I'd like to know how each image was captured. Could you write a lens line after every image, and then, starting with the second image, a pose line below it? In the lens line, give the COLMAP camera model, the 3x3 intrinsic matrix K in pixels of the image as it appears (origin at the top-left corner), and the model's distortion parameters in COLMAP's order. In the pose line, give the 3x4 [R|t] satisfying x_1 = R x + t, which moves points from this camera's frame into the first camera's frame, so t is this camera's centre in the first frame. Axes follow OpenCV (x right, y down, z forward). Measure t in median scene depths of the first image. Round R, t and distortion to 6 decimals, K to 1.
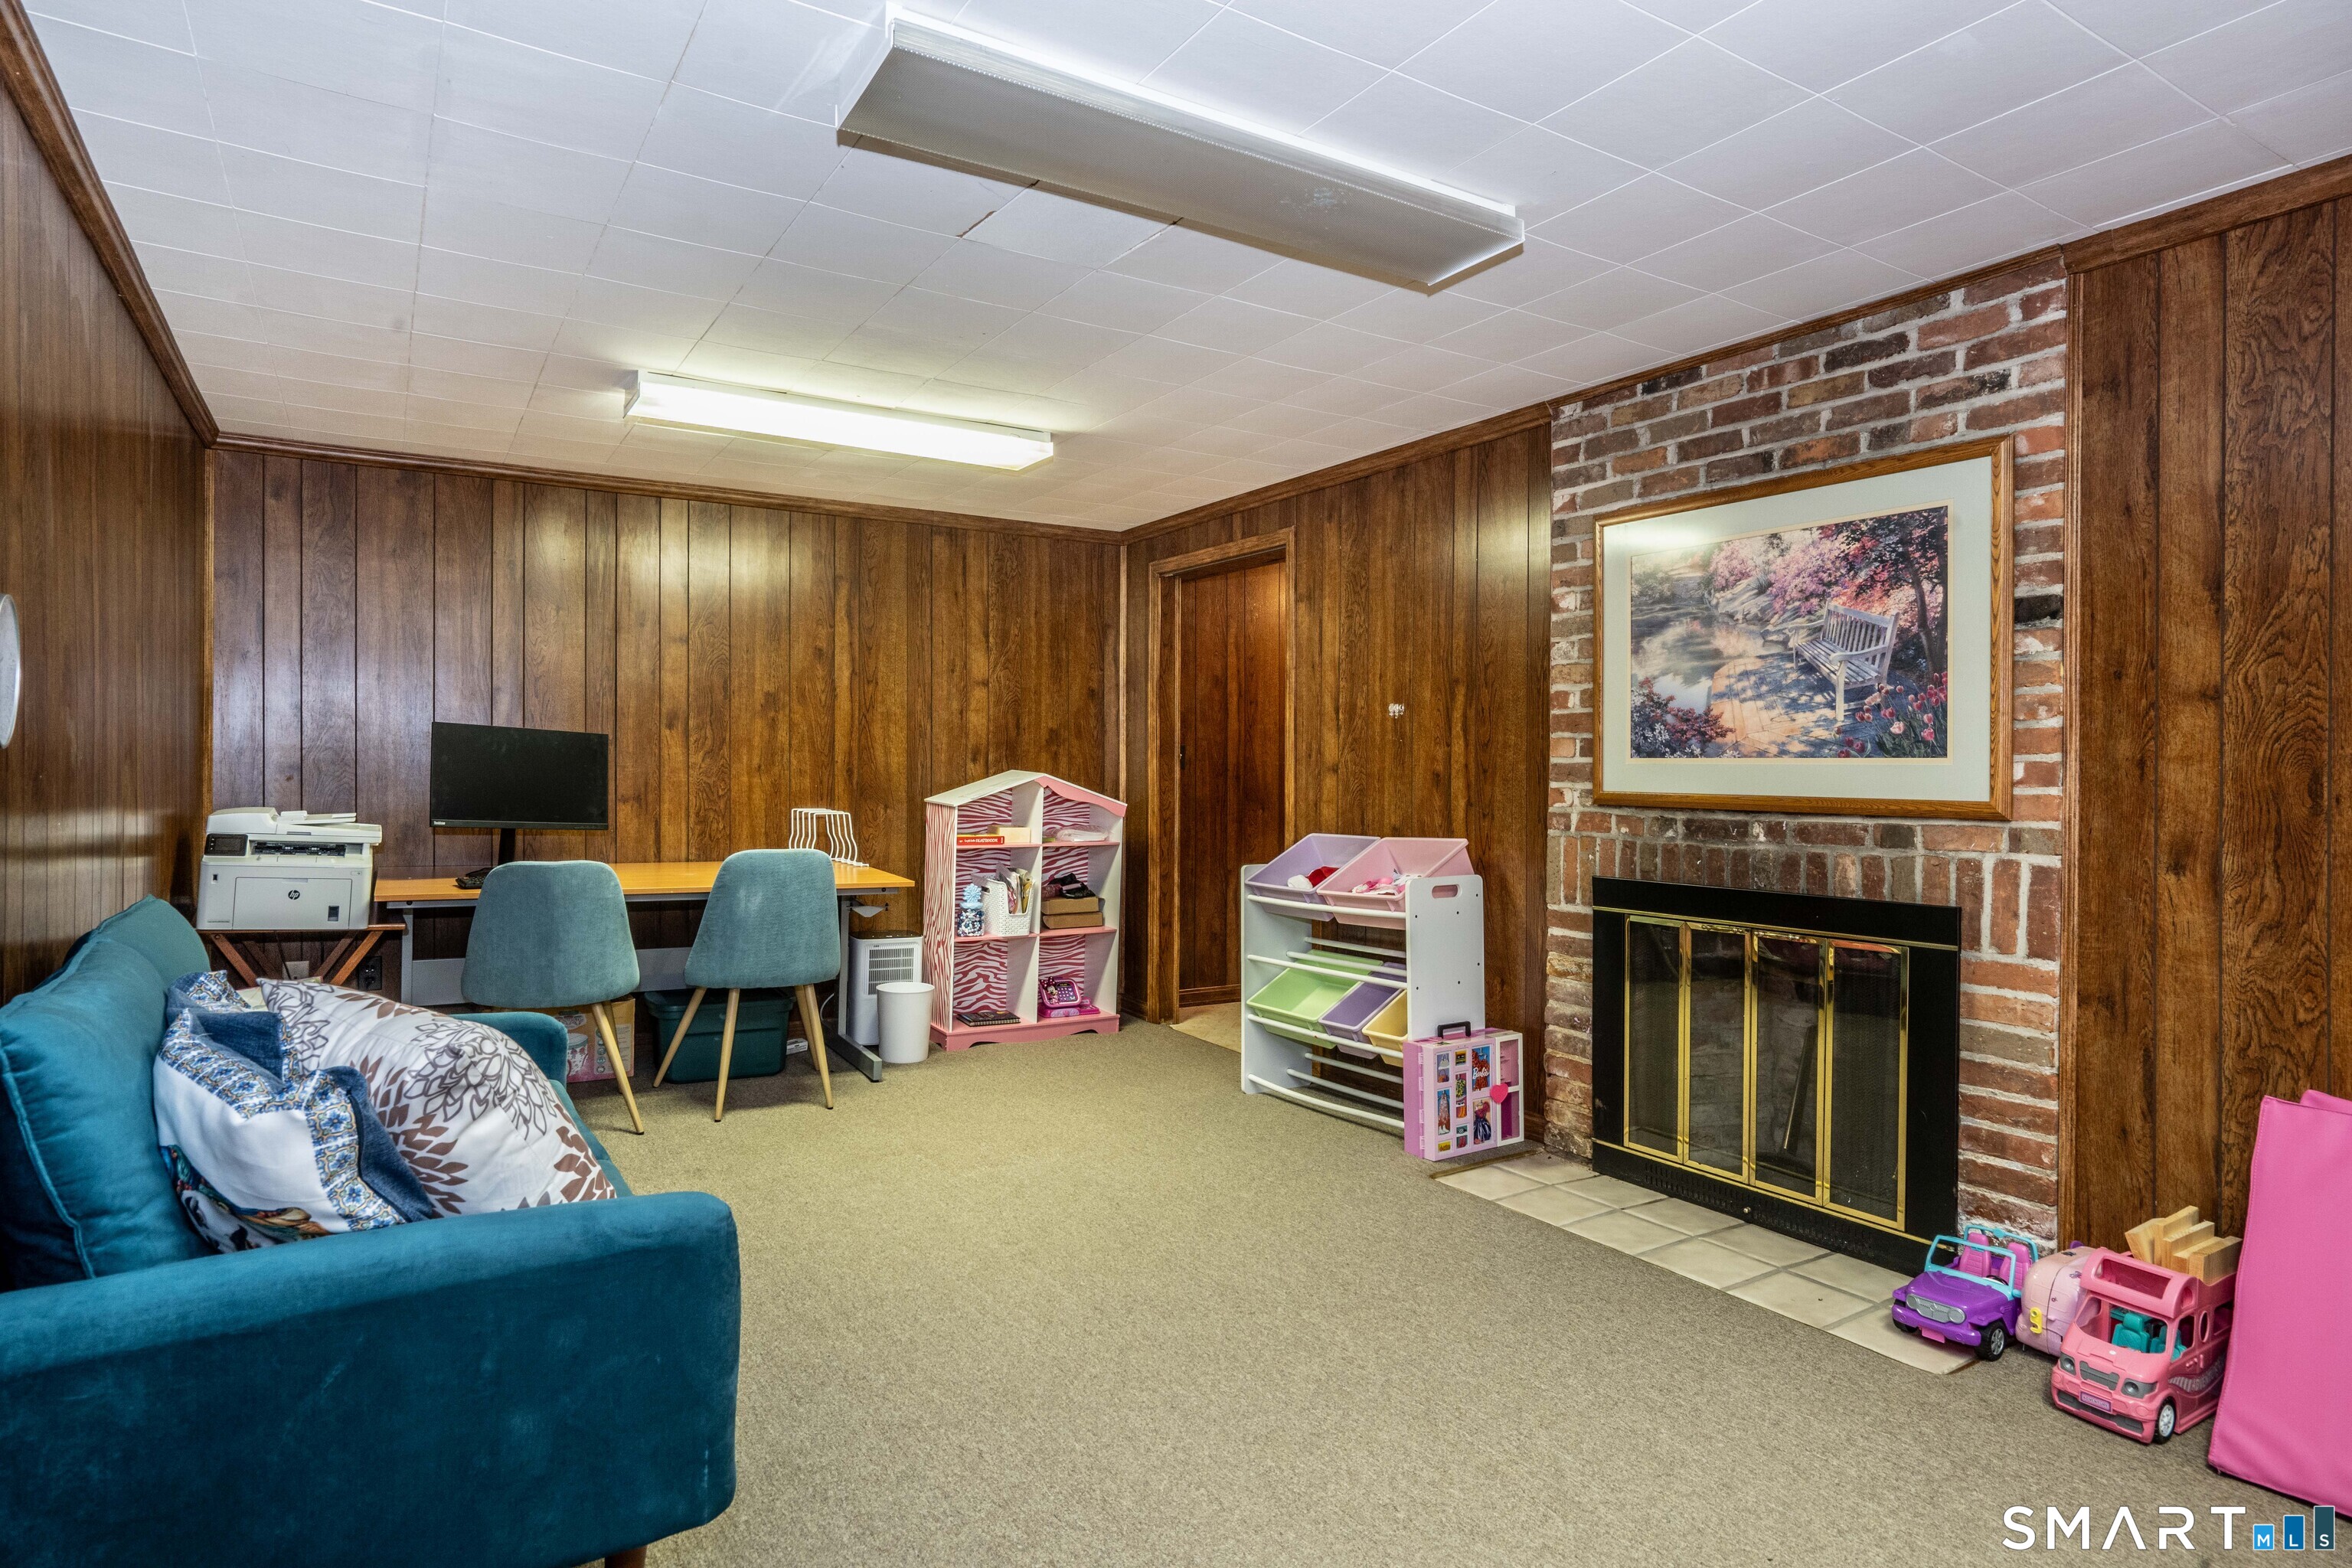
lens RADIAL K [[1284.8, 0, 1186.4], [0, 1284.8, 797.3], [0, 0, 1]] dist [-0.037097, 0.004987]
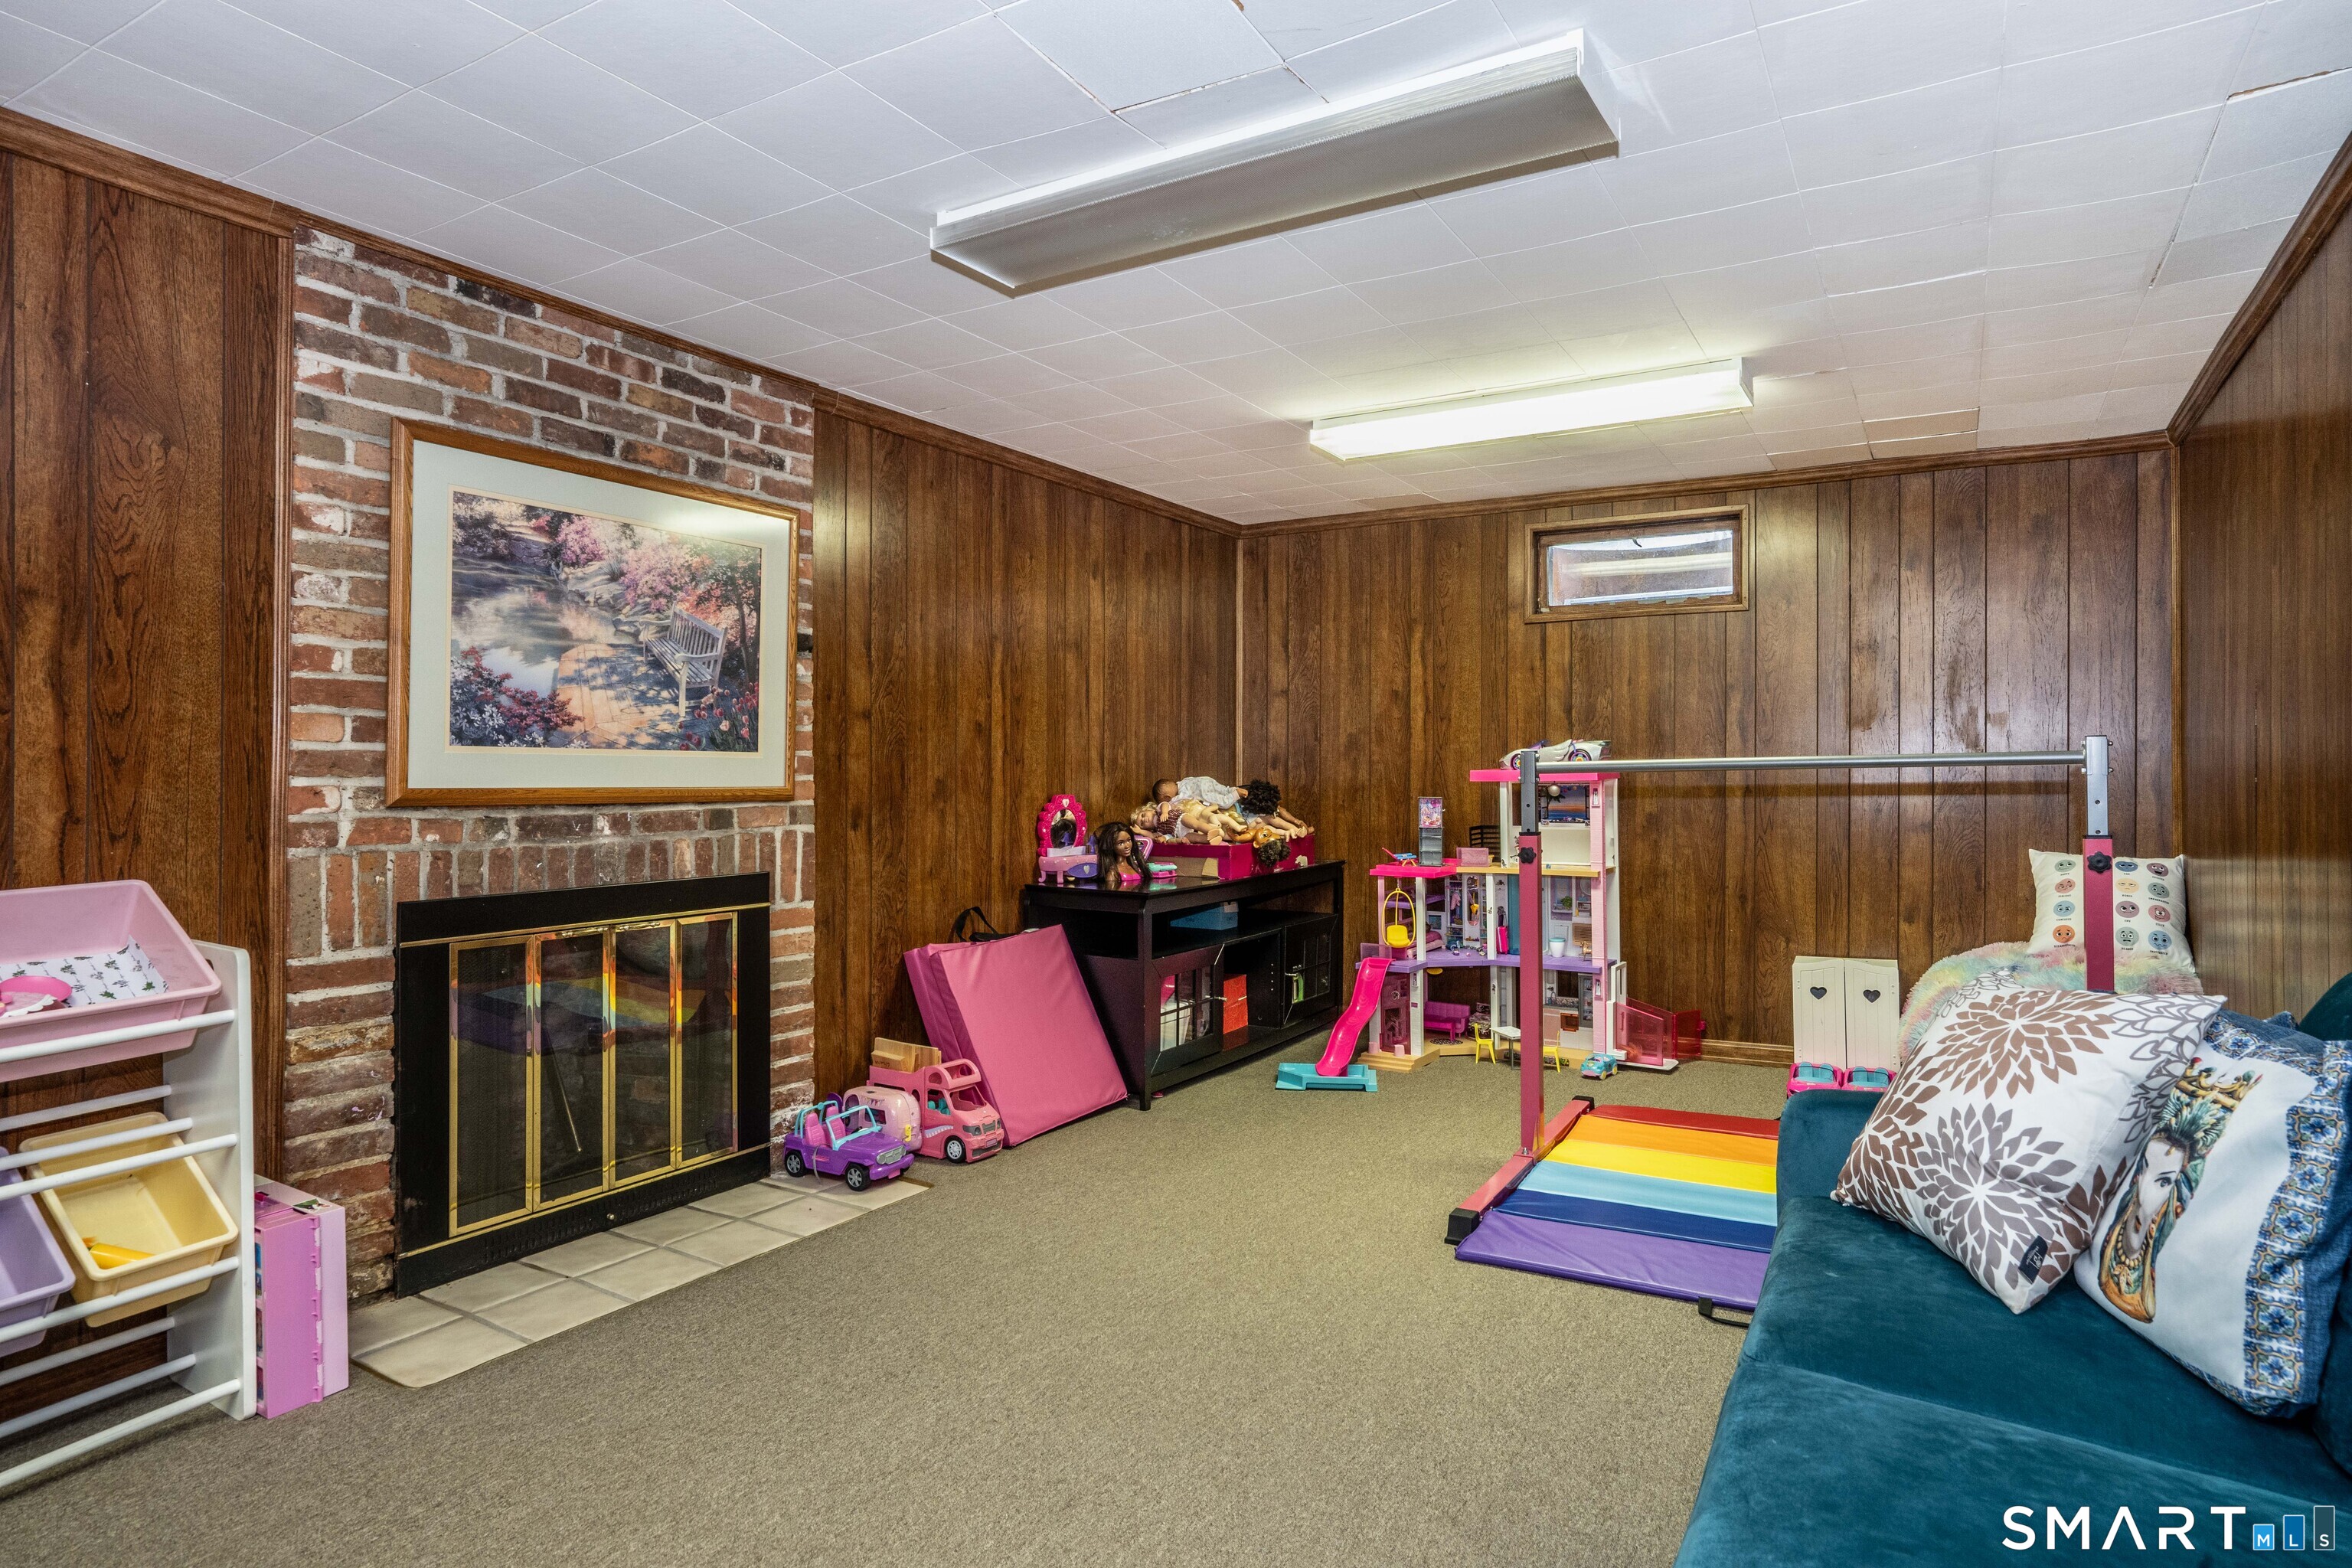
lens RADIAL K [[1284.8, 0, 1186.2], [0, 1284.8, 775.0], [0, 0, 1]] dist [-0.037097, 0.004987]
pose [[-0.453022, -0.016446, 0.891348, -0.620144], [0.006416, 0.999744, 0.021707, -0.029567], [-0.891476, 0.015552, -0.452801, 1.053792]]
